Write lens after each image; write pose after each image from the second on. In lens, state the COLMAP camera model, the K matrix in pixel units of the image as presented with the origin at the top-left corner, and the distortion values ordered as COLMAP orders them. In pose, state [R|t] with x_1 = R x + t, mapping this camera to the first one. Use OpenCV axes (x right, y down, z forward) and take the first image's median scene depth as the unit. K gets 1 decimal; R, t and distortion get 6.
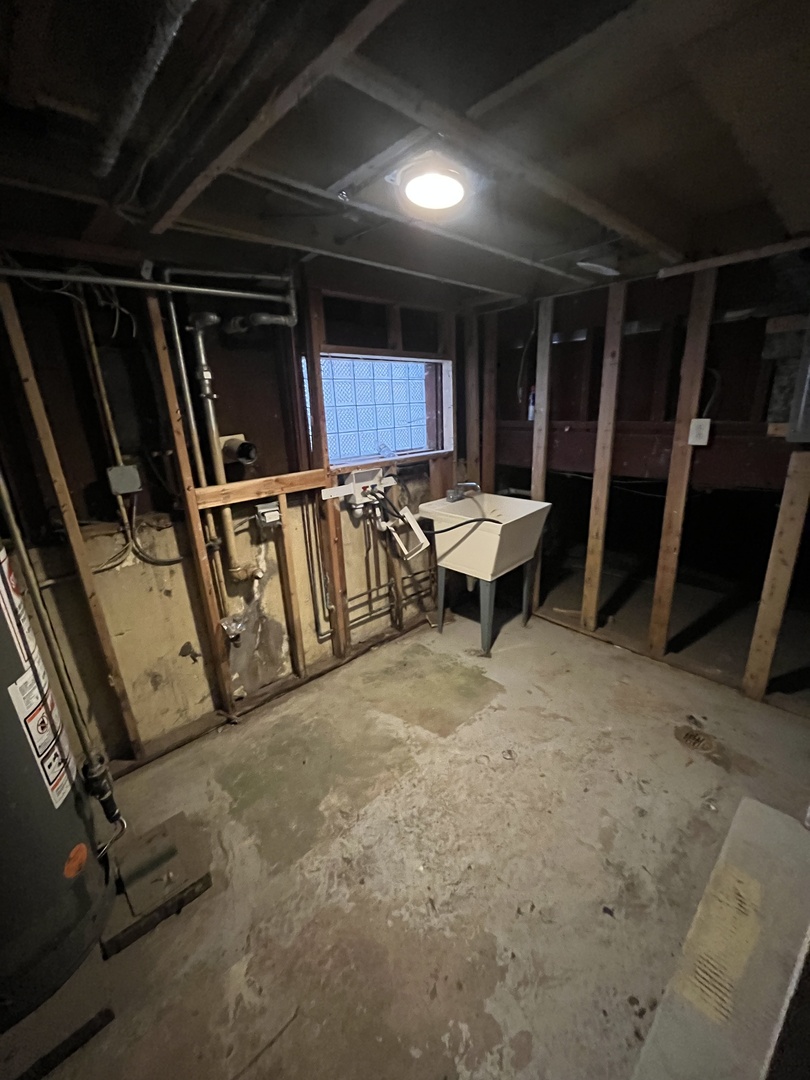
lens RADIAL K [[434.8, 0, 401.7], [0, 434.8, 539.6], [0, 0, 1]] dist [-0.002961, -0.000175]
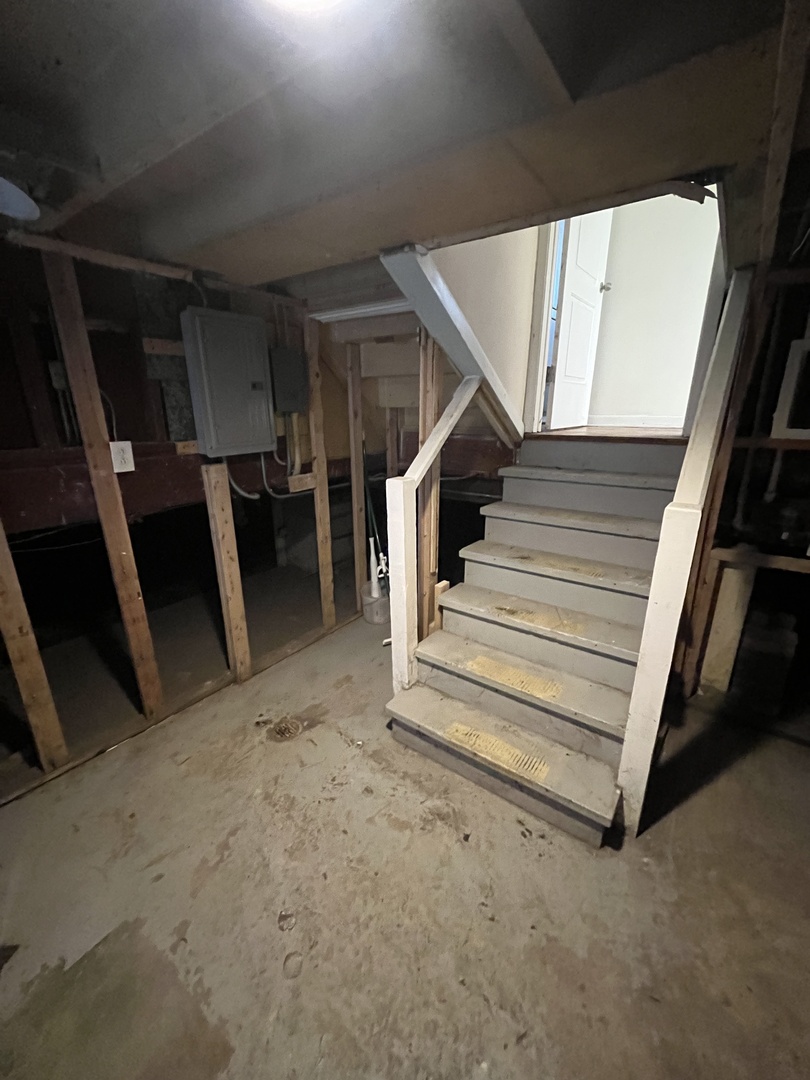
lens RADIAL K [[434.8, 0, 404.2], [0, 434.8, 538.8], [0, 0, 1]] dist [-0.002961, -0.000175]
pose [[-0.184461, -0.247700, 0.951115, -0.296707], [0.298635, 0.907842, 0.294348, -0.207077], [-0.936371, 0.338332, -0.093490, 0.682405]]
